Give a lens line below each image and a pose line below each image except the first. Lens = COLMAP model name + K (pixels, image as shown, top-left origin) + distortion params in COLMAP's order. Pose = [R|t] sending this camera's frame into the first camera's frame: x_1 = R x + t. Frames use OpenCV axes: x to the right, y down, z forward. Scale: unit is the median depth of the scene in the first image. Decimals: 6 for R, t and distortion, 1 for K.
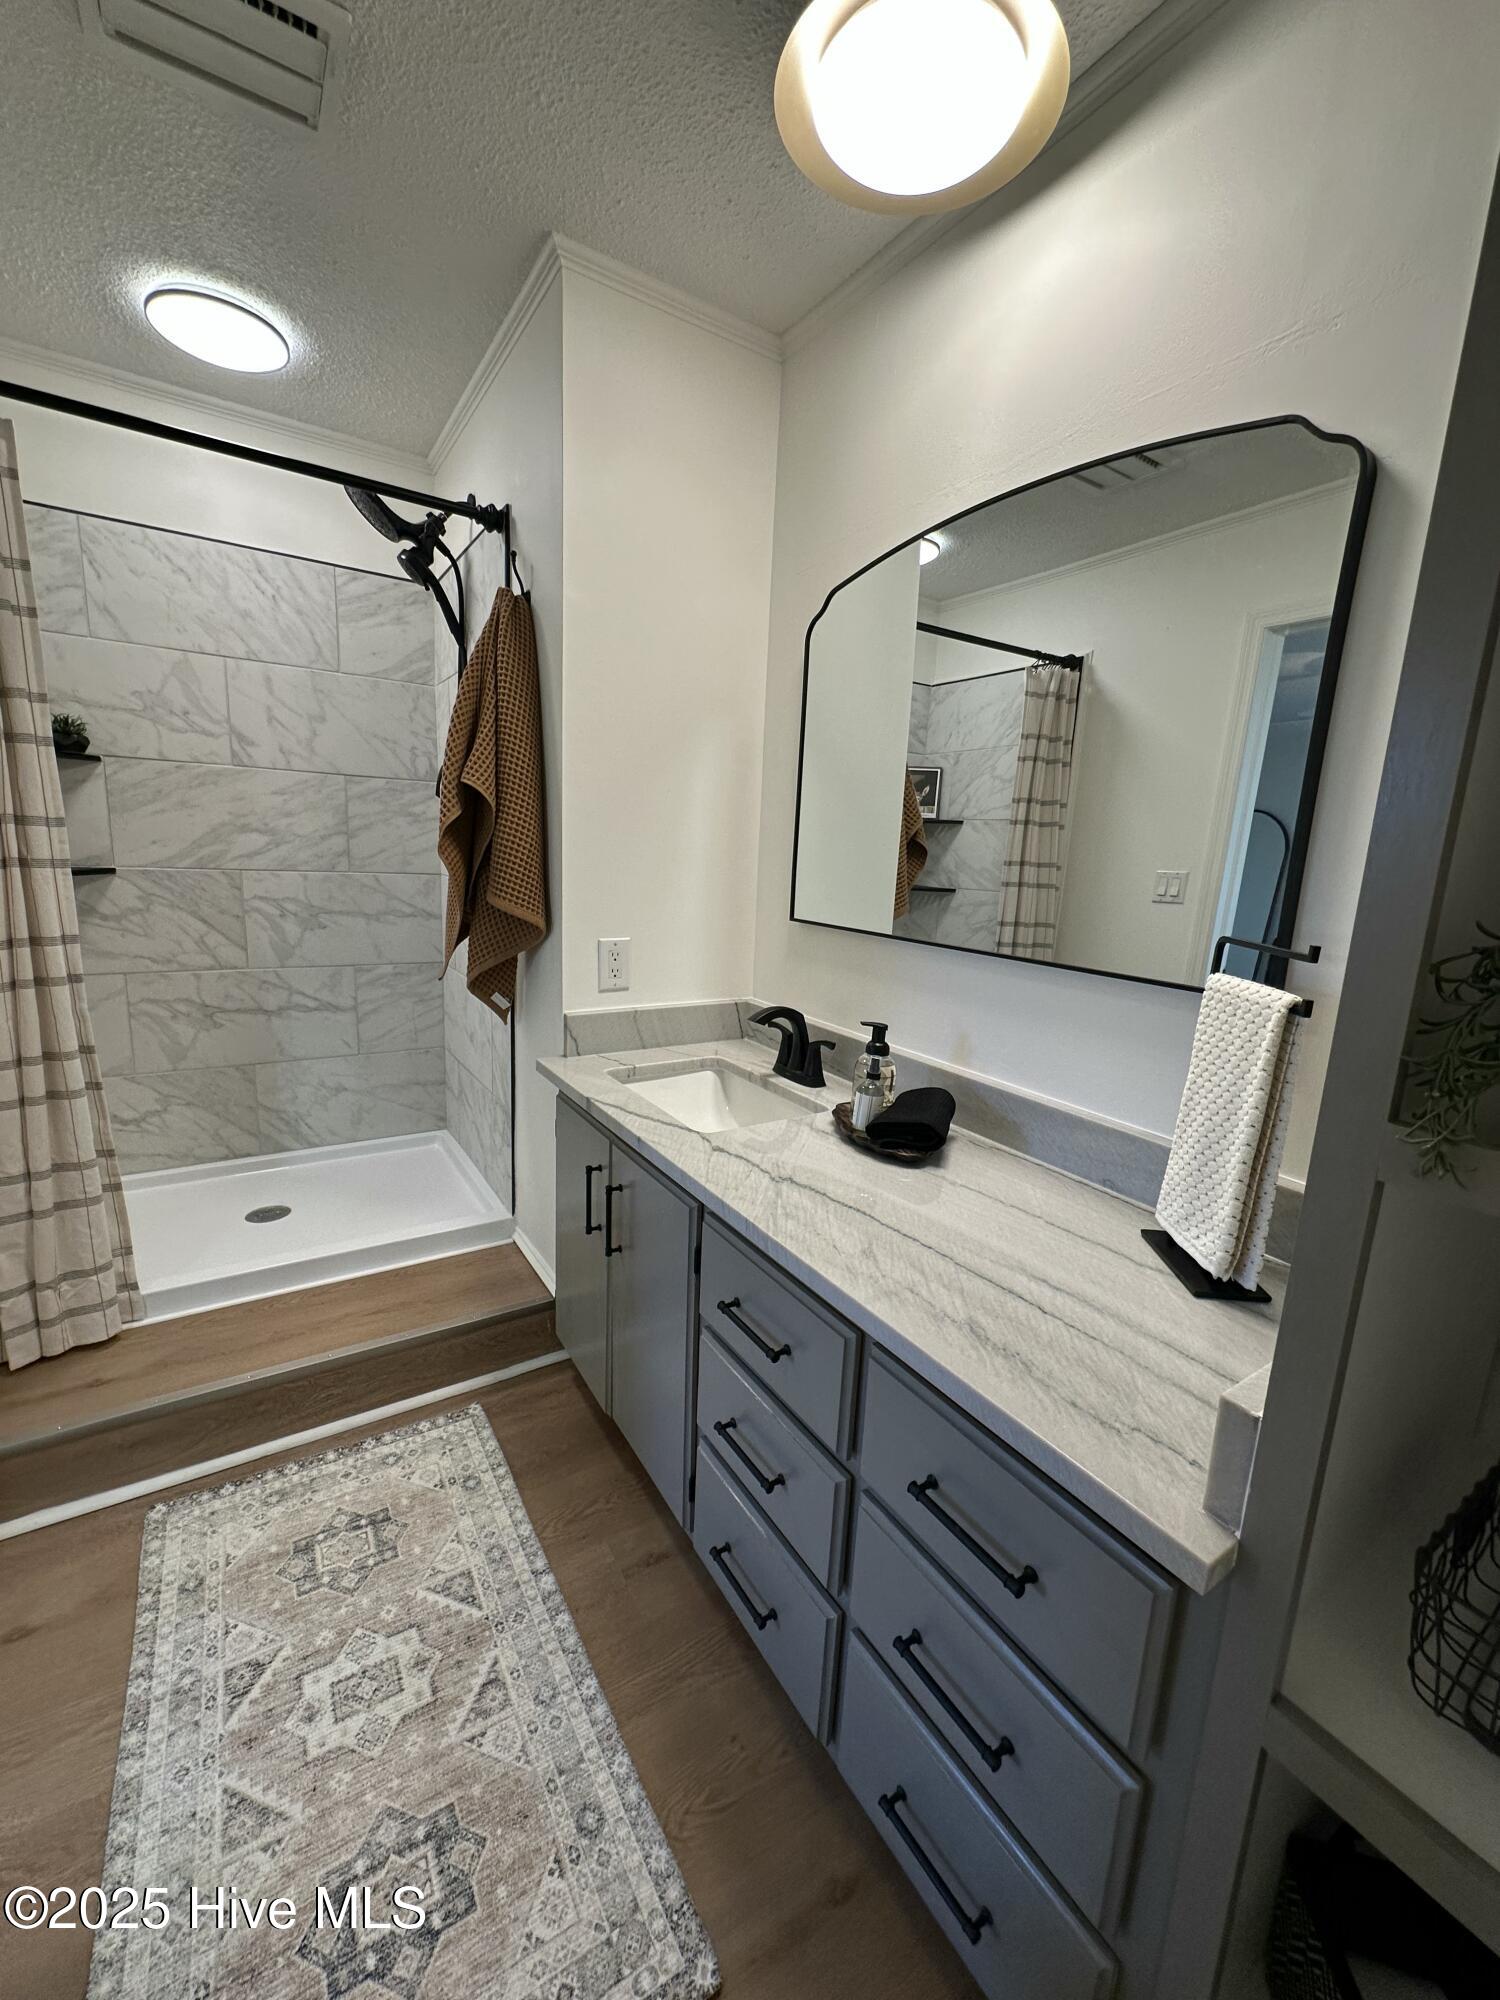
lens RADIAL K [[801.1, 0, 724.1], [0, 801.1, 1000.3], [0, 0, 1]] dist [-0.000729, 0.000306]
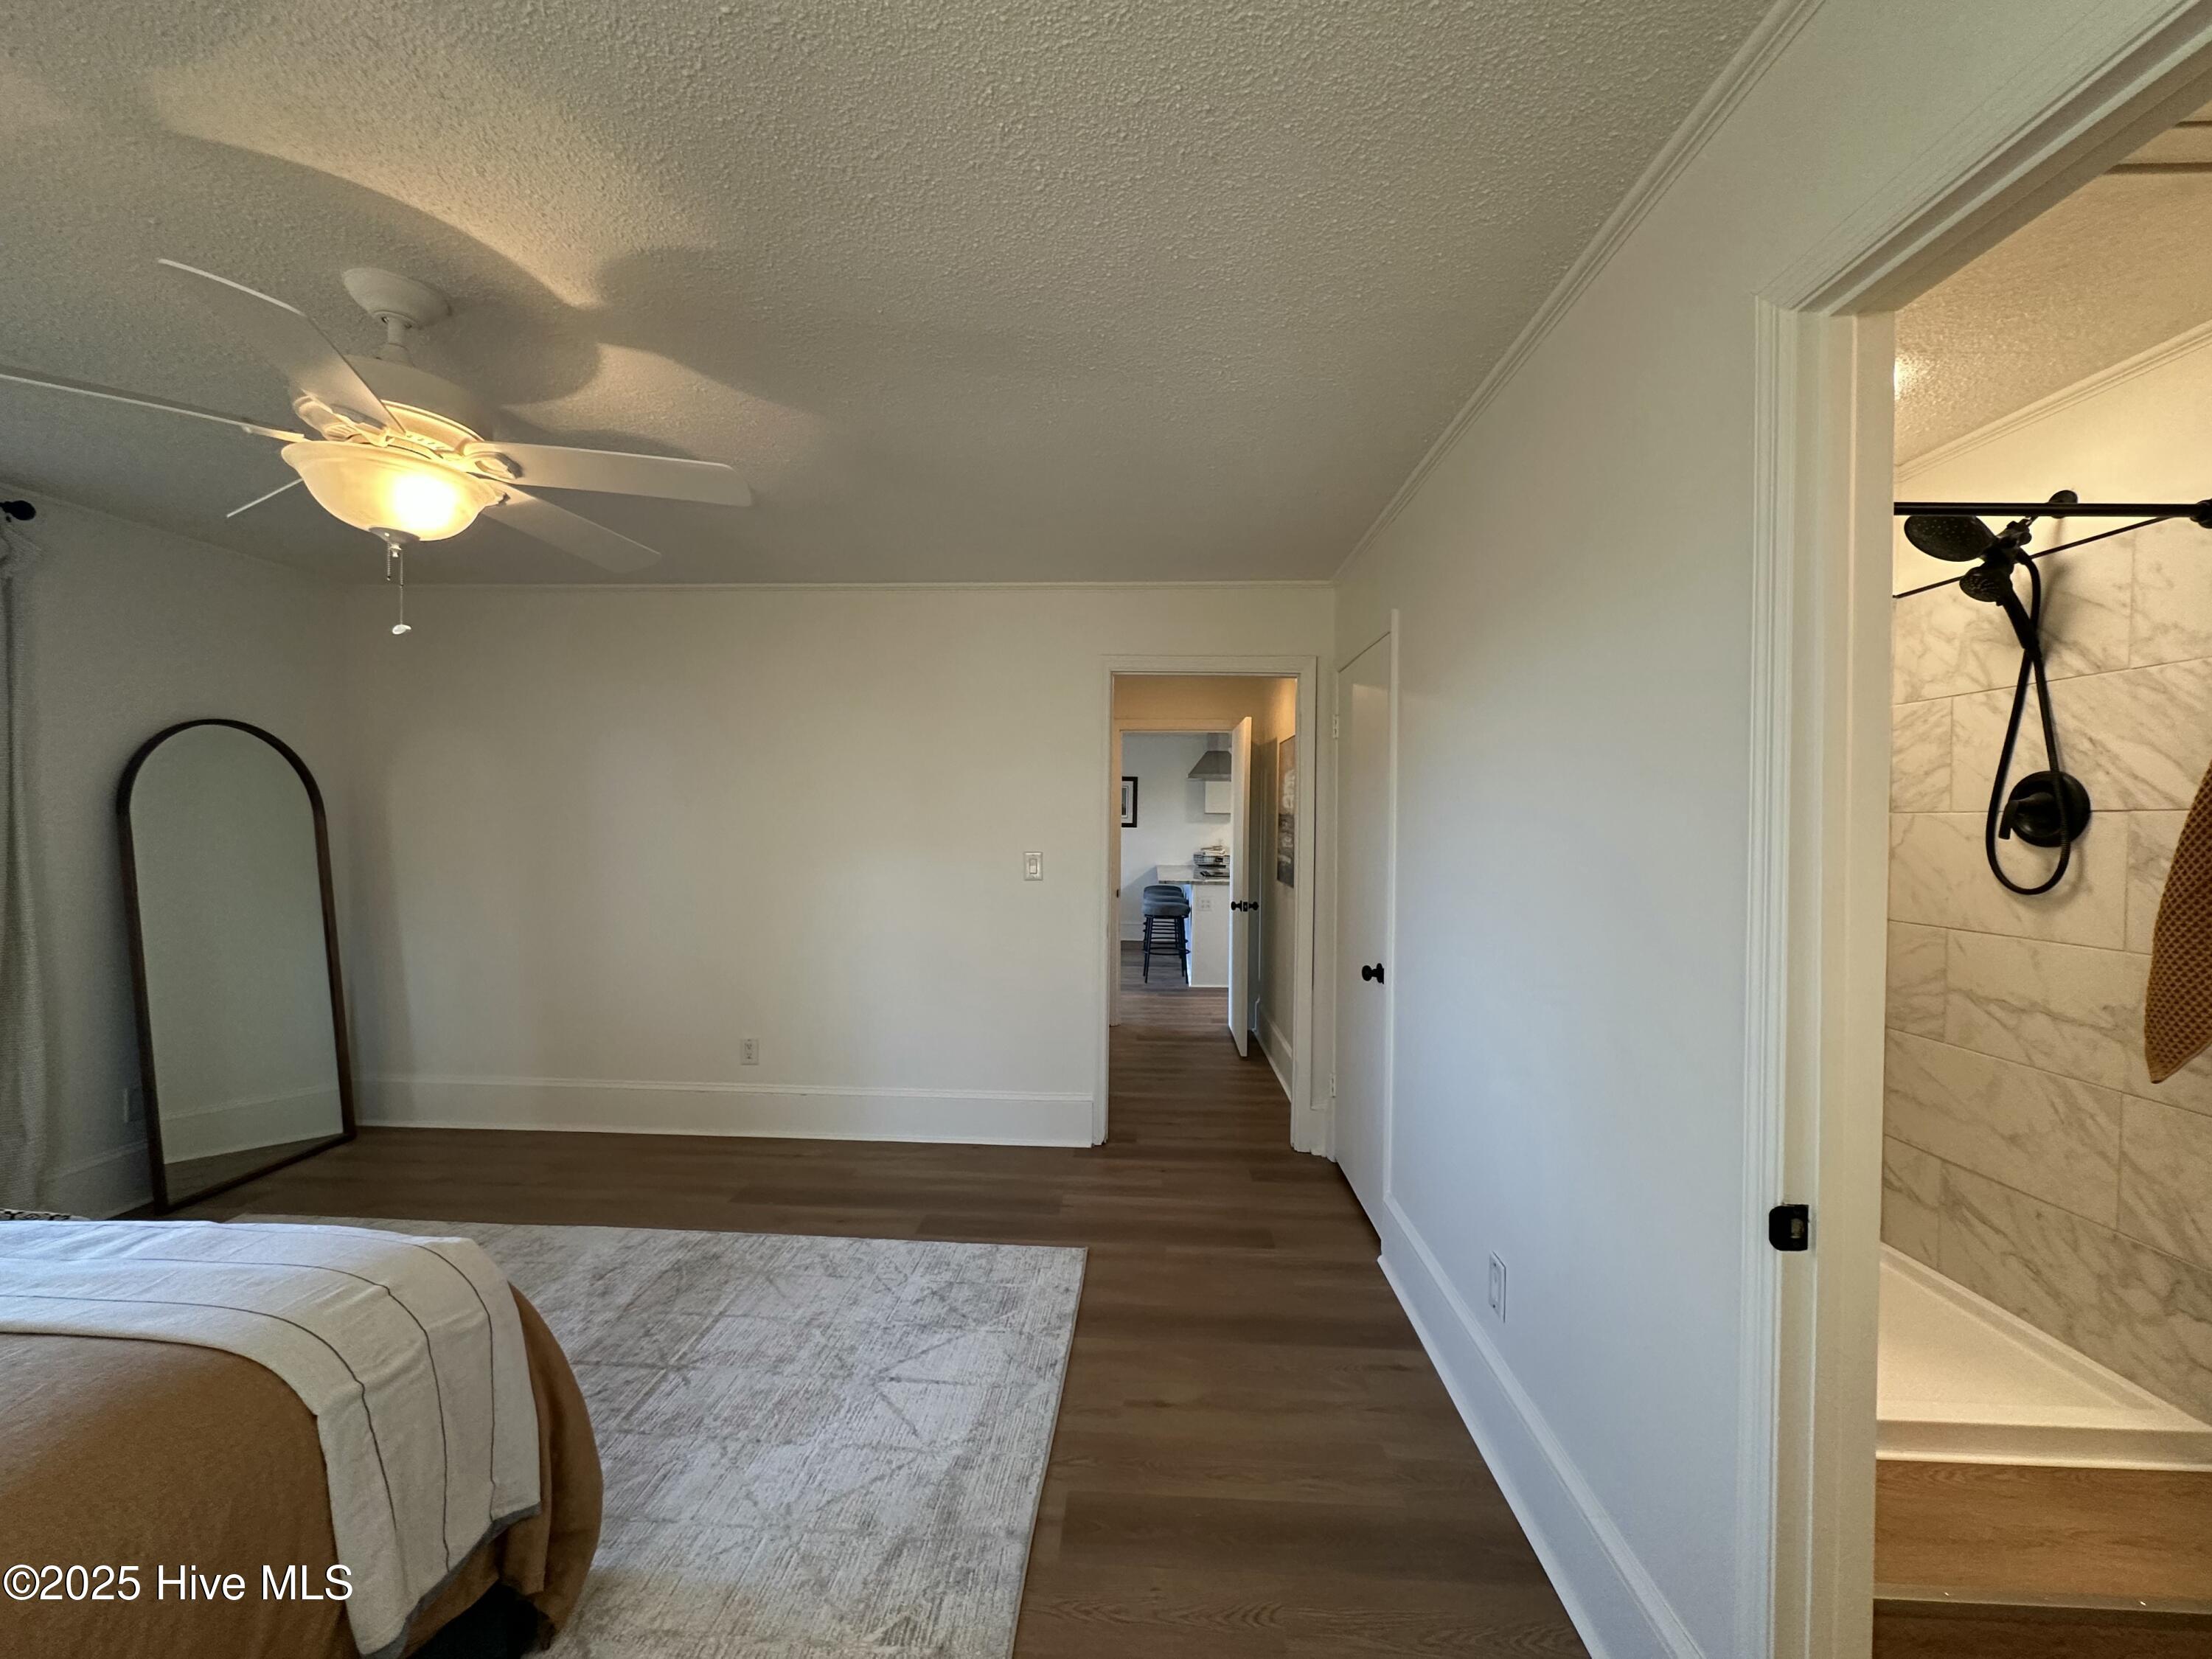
lens RADIAL K [[886.1, 0, 1109.1], [0, 886.1, 834.5], [0, 0, 1]] dist [-0.000729, 0.000306]
pose [[0.836859, -0.029207, -0.546640, -0.563624], [-0.075154, 0.982991, -0.167575, -0.035062], [0.542236, 0.181319, 0.820429, -0.215660]]
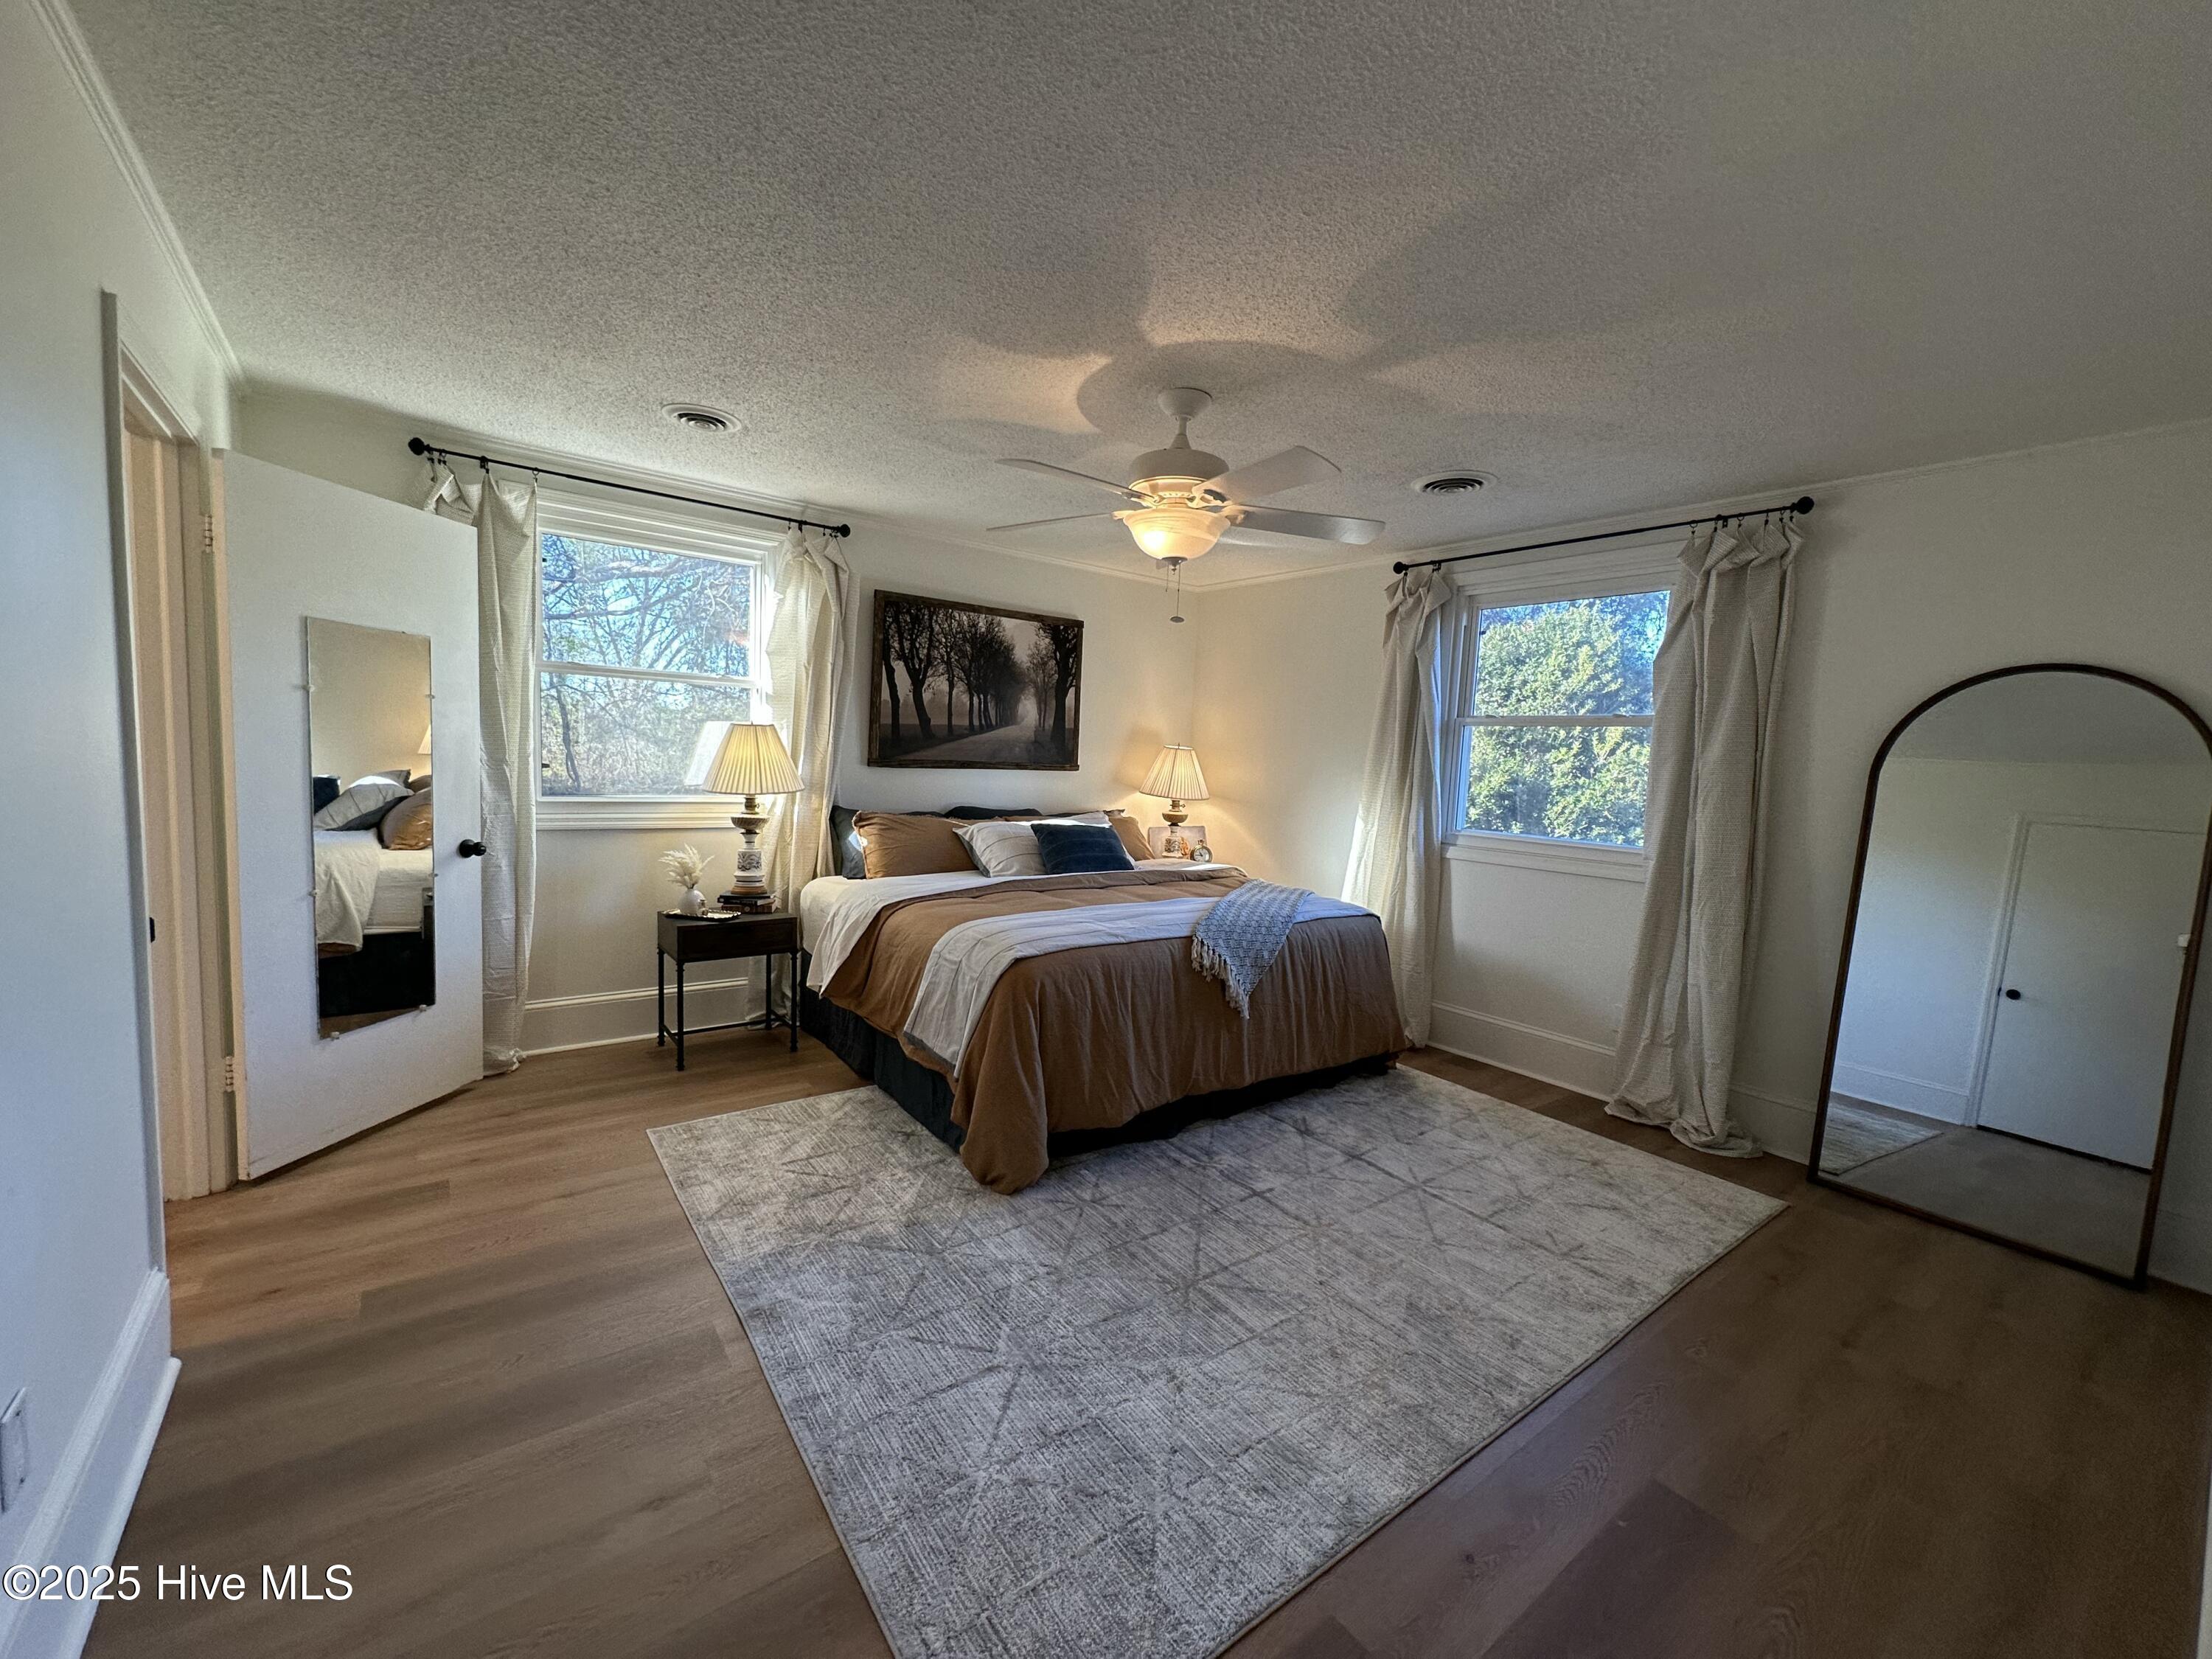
lens RADIAL K [[885.7, 0, 1103.8], [0, 885.7, 826.2], [0, 0, 1]] dist [0.001444, 0.000239]
pose [[-0.988914, -0.086932, -0.120380, -1.186600], [-0.116399, 0.957206, 0.264968, -0.291120], [0.092194, 0.276042, -0.956714, 1.083056]]
